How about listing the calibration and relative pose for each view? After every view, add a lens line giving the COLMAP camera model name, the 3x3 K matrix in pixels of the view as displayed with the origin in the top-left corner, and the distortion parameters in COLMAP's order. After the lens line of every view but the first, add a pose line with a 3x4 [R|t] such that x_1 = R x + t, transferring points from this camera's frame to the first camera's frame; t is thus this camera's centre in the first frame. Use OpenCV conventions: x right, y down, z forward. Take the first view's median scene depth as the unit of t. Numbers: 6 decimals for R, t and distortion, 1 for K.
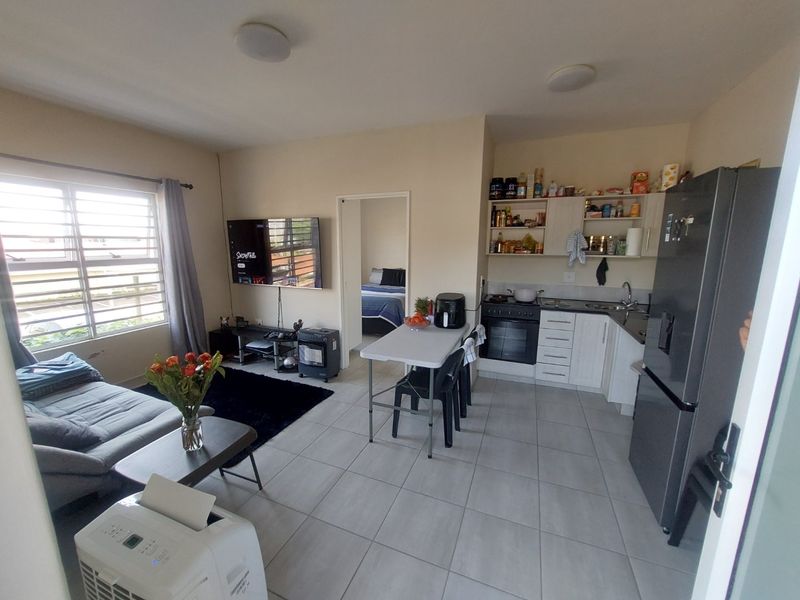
lens RADIAL K [[317.9, 0, 396.0], [0, 317.9, 298.5], [0, 0, 1]] dist [-0.019598, 0.001845]
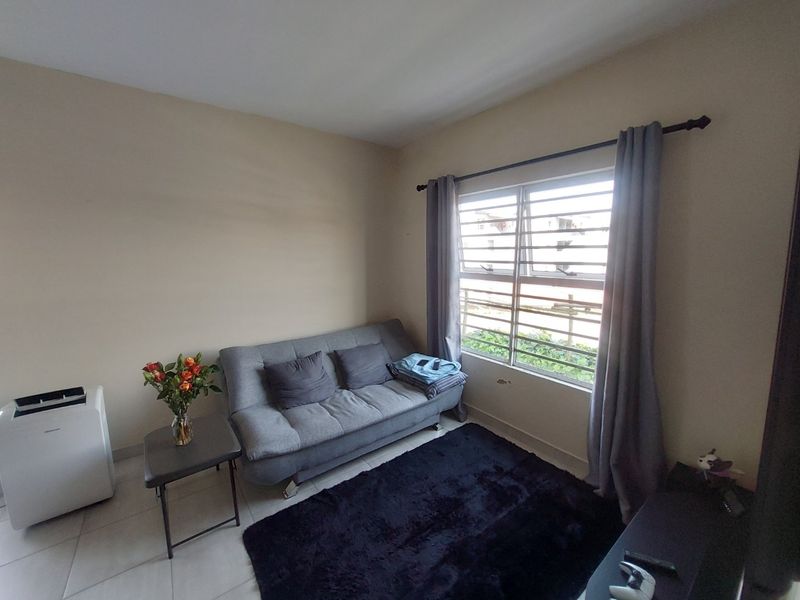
lens RADIAL K [[317.9, 0, 396.0], [0, 317.9, 298.5], [0, 0, 1]] dist [-0.019598, 0.001845]
pose [[-0.504390, 0.109060, -0.856561, -0.071651], [-0.152540, 0.965136, 0.212708, -0.171523], [0.849895, 0.237948, -0.470169, 1.010440]]
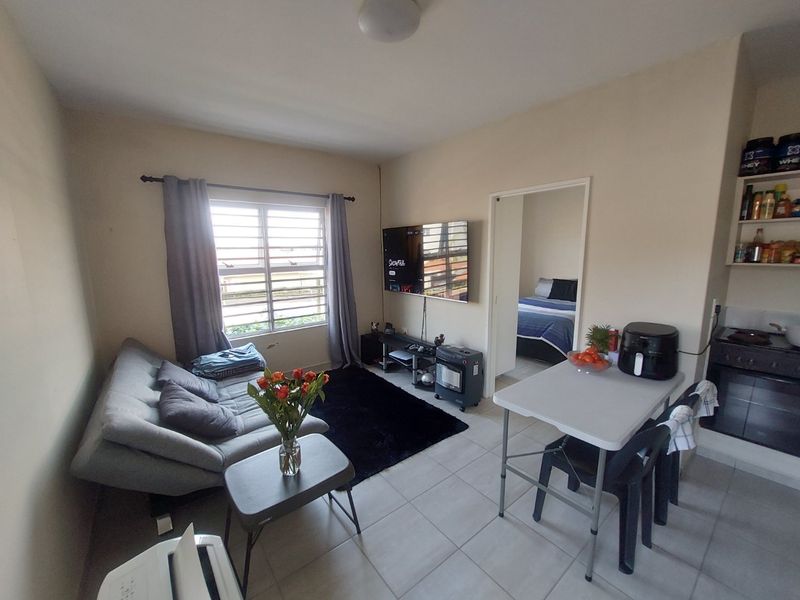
lens RADIAL K [[317.4, 0, 394.6], [0, 317.4, 298.9], [0, 0, 1]] dist [-0.017643, 0.000089]
pose [[0.864247, 0.061297, -0.499320, 0.032593], [-0.068396, 0.997650, 0.004088, -0.033439], [0.498397, 0.030618, 0.866408, 0.165165]]
